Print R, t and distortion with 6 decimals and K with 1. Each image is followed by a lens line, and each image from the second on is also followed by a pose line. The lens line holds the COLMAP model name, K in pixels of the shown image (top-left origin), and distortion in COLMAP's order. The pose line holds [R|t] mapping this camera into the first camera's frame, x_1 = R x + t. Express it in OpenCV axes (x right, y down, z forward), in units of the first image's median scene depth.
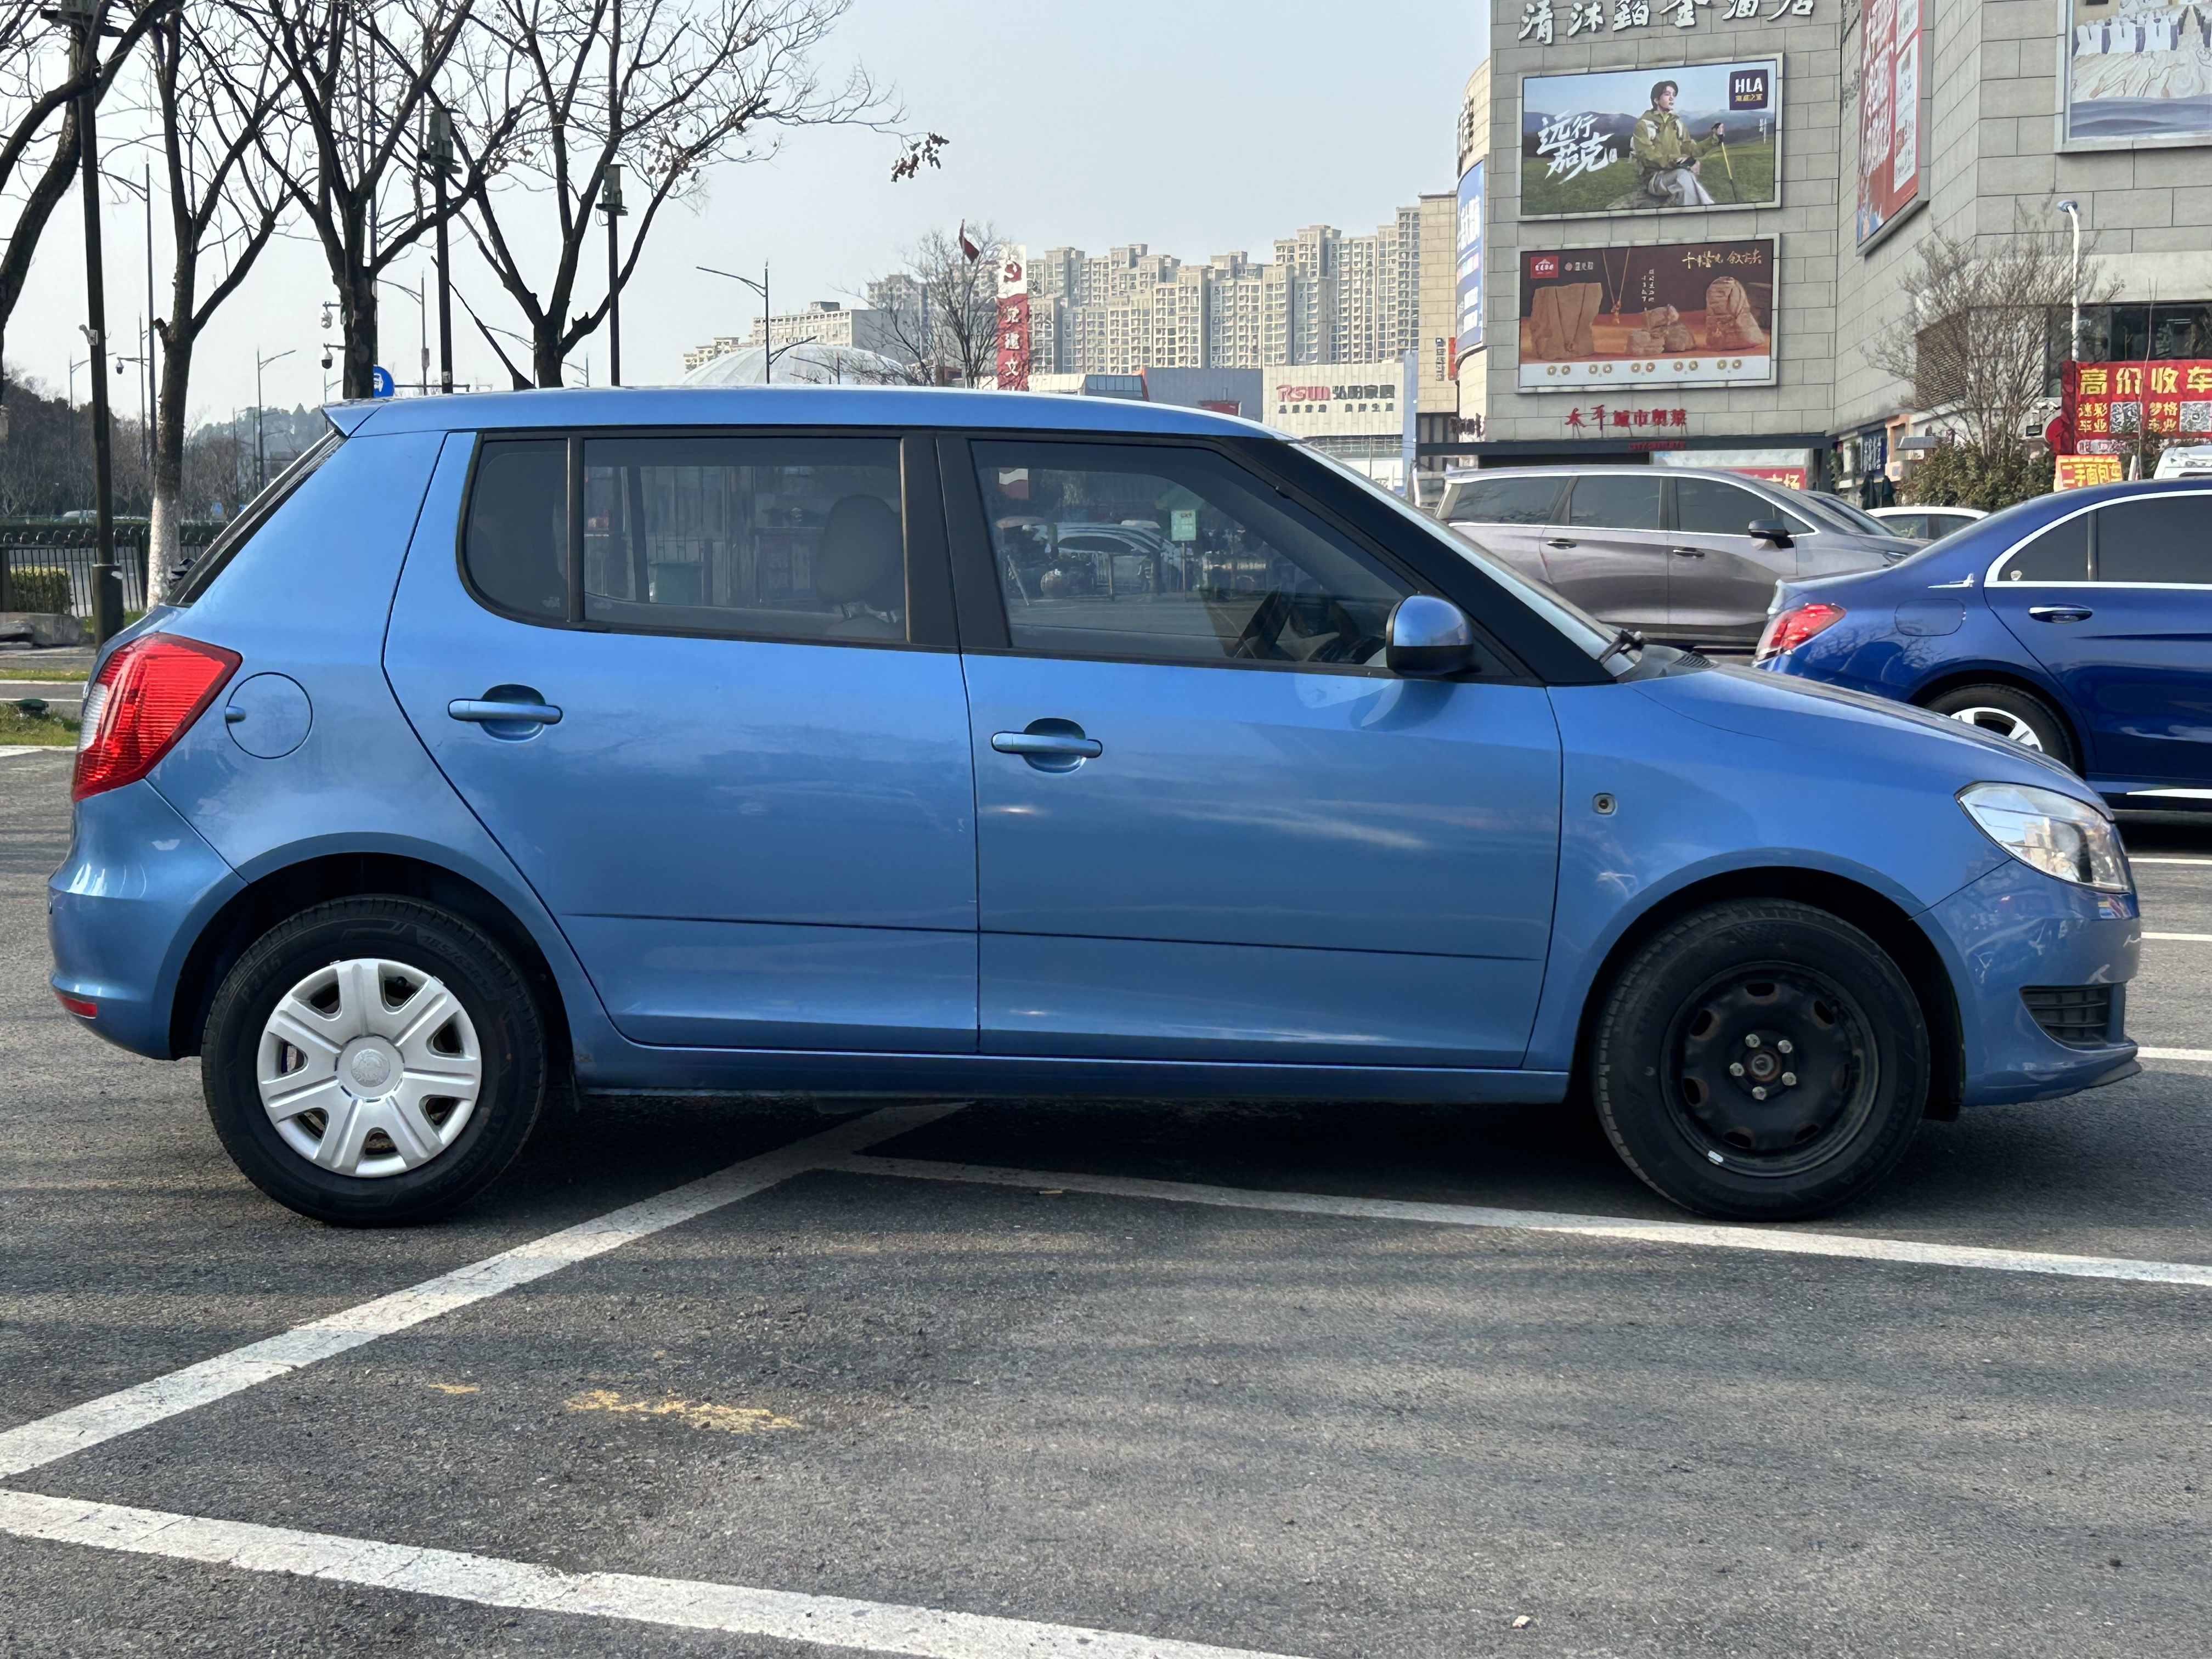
lens RADIAL K [[3414.4, 0, 1068.3], [0, 3414.4, 824.5], [0, 0, 1]] dist [0.271202, -1.088938]
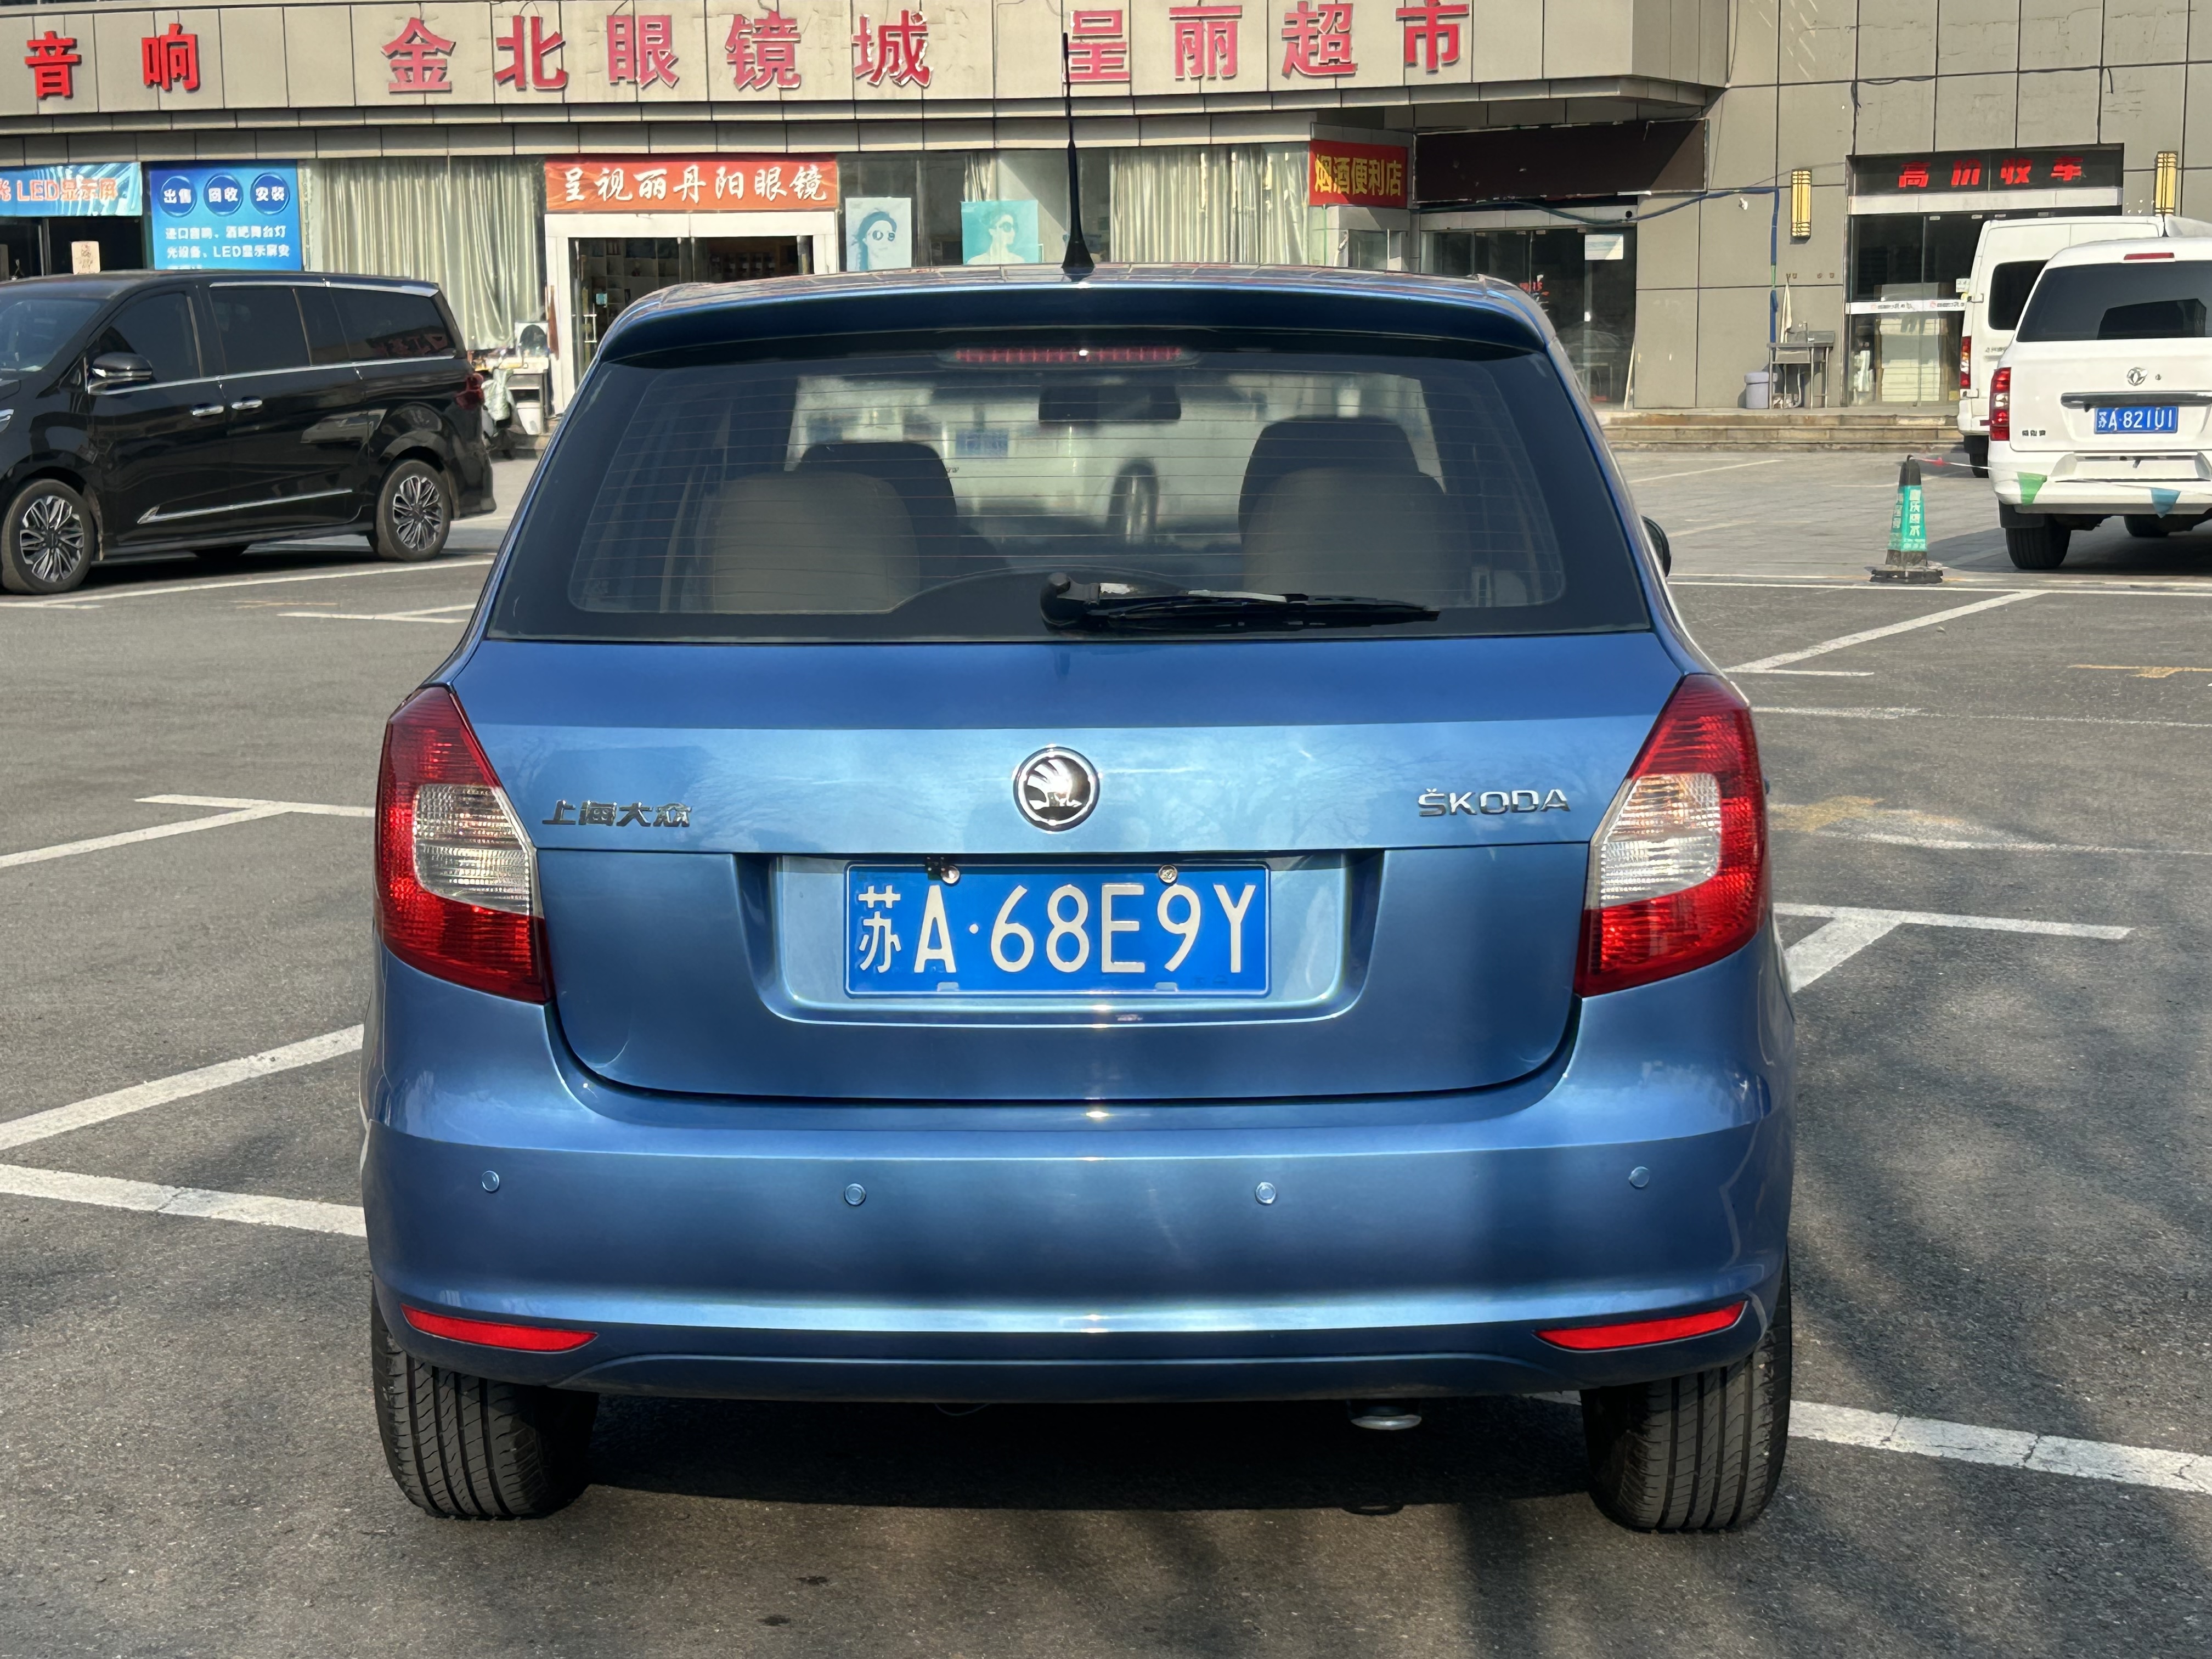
lens RADIAL K [[3414.4, 0, 1068.3], [0, 3414.4, 824.5], [0, 0, 1]] dist [0.271202, -1.088938]
pose [[0.099571, -0.143398, 0.984643, -0.905743], [0.100928, 0.985913, 0.133376, -0.125979], [-0.989899, 0.086098, 0.112641, 1.081841]]
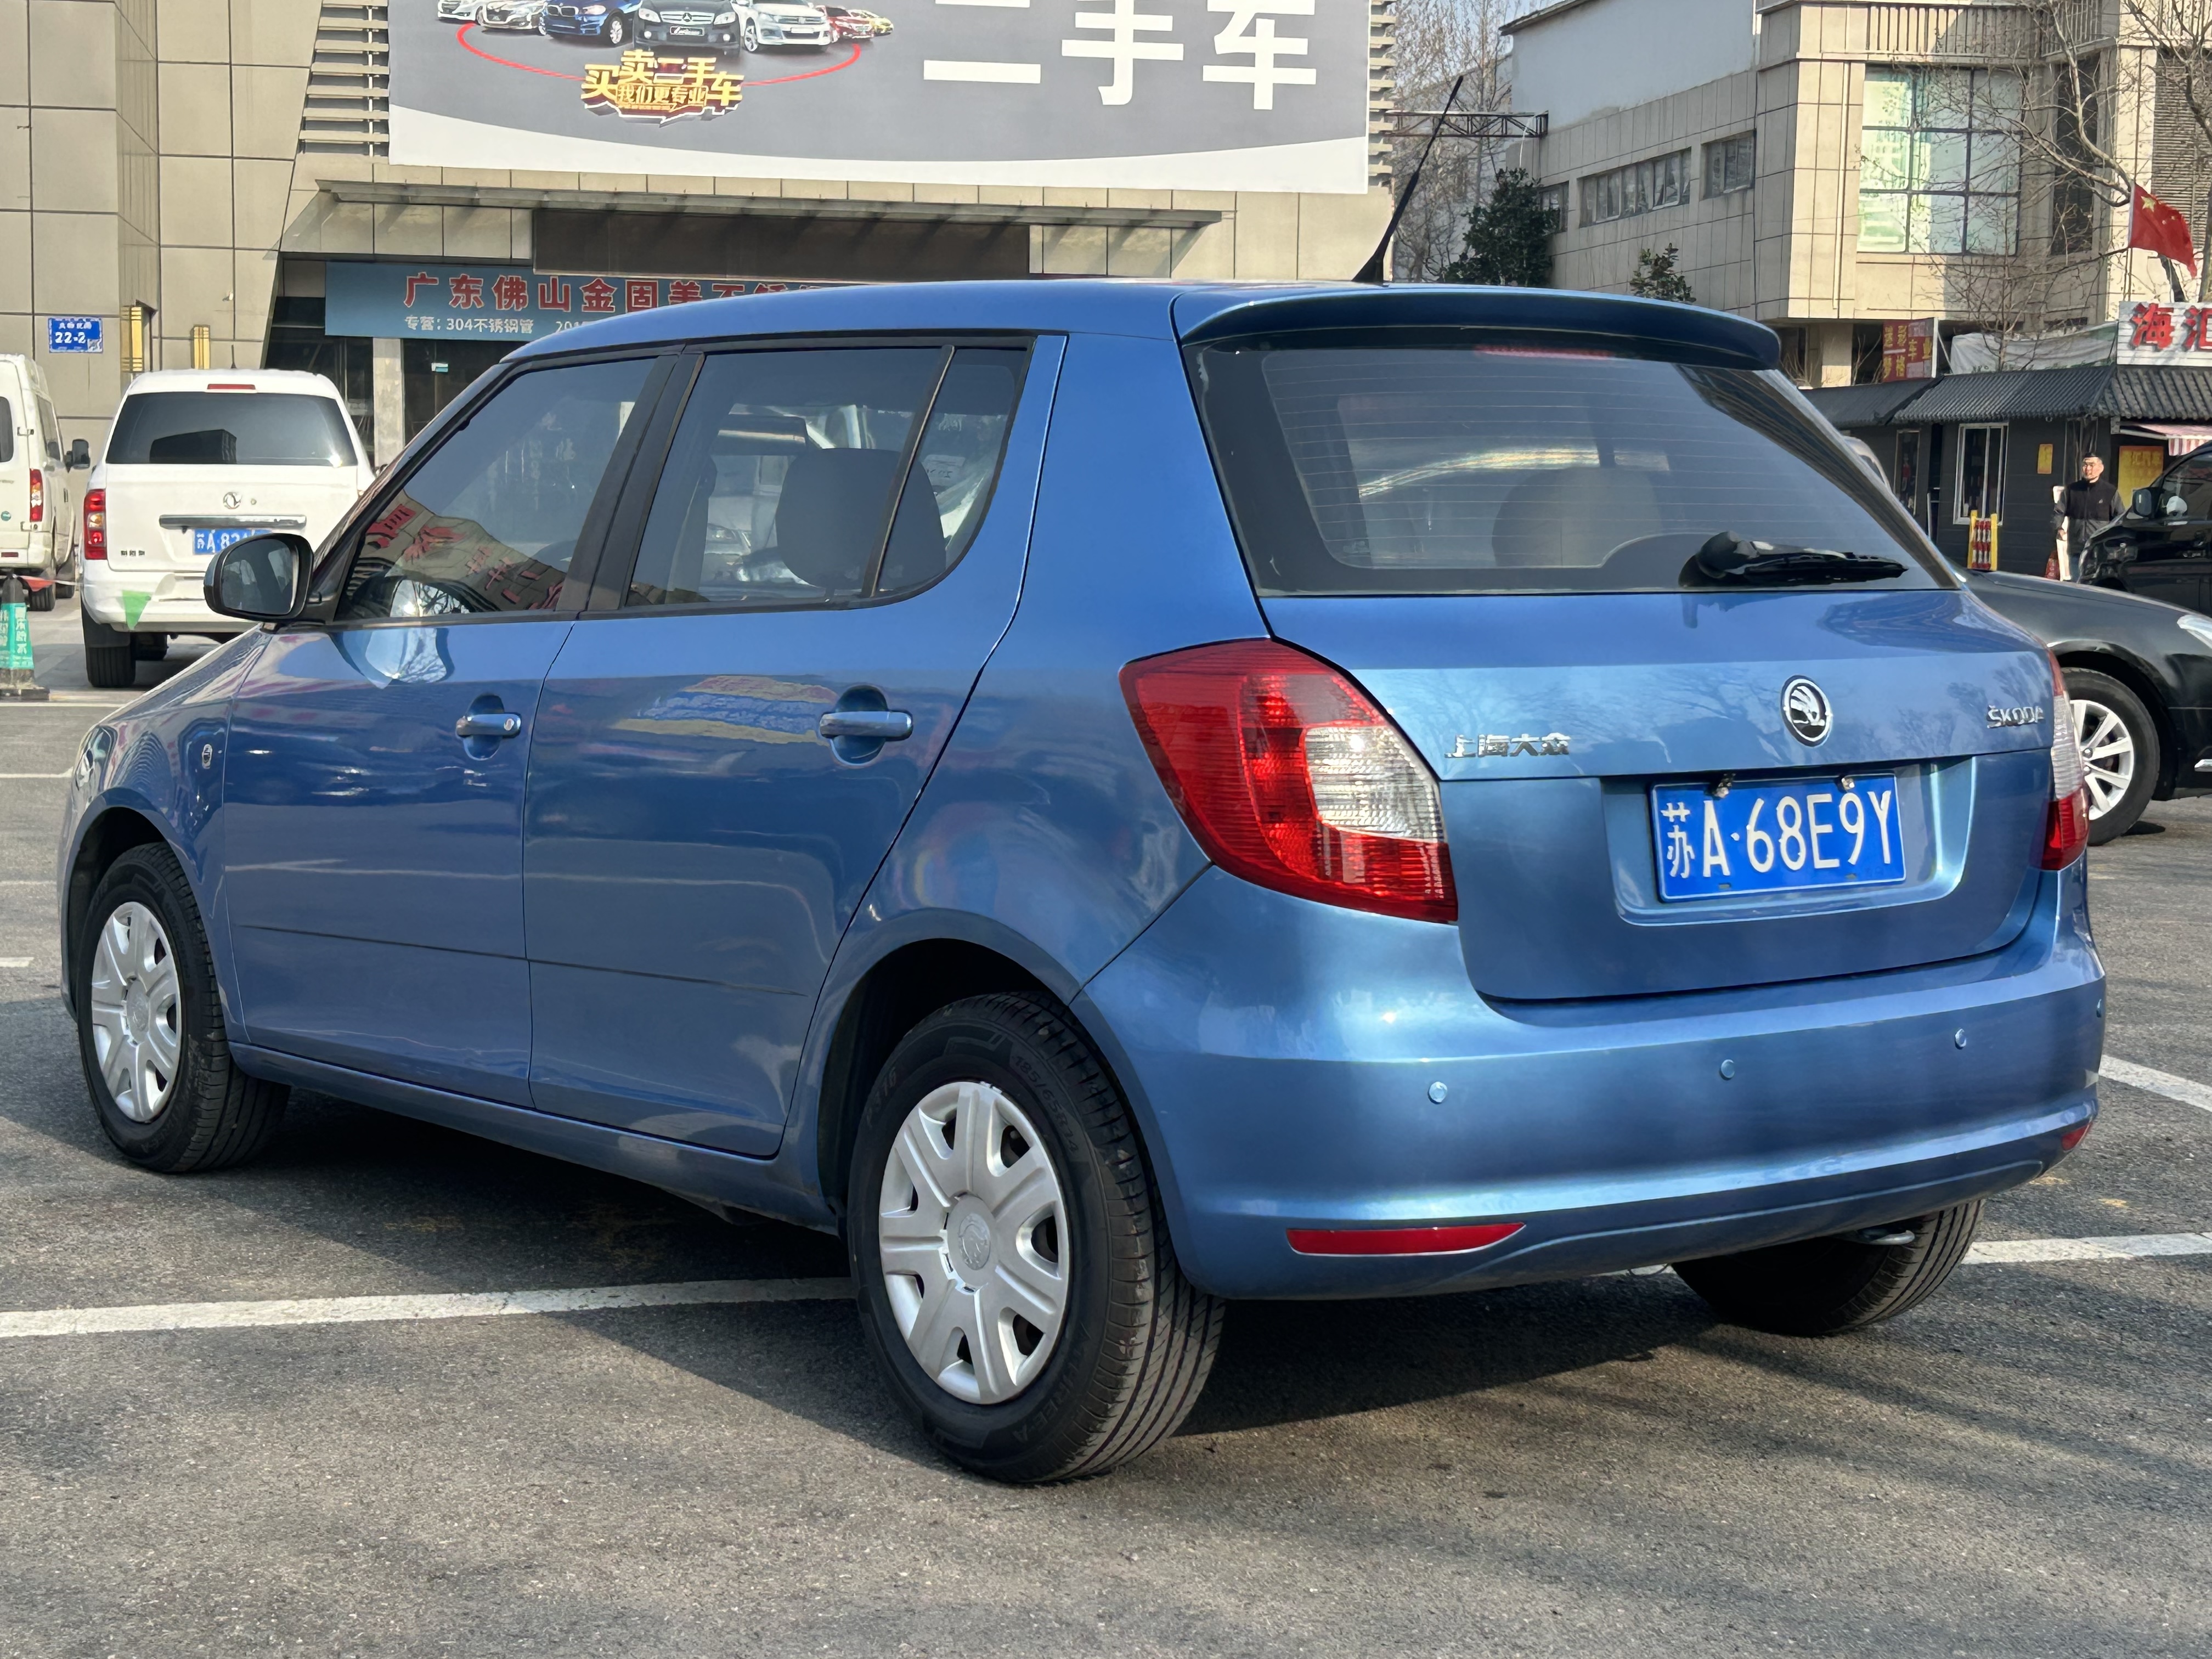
lens RADIAL K [[3414.4, 0, 1068.3], [0, 3414.4, 824.5], [0, 0, 1]] dist [0.271202, -1.088938]
pose [[-0.564235, -0.088863, 0.820818, -0.813459], [0.058412, 0.987403, 0.147050, -0.142259], [-0.823545, 0.130916, -0.551937, 1.664957]]
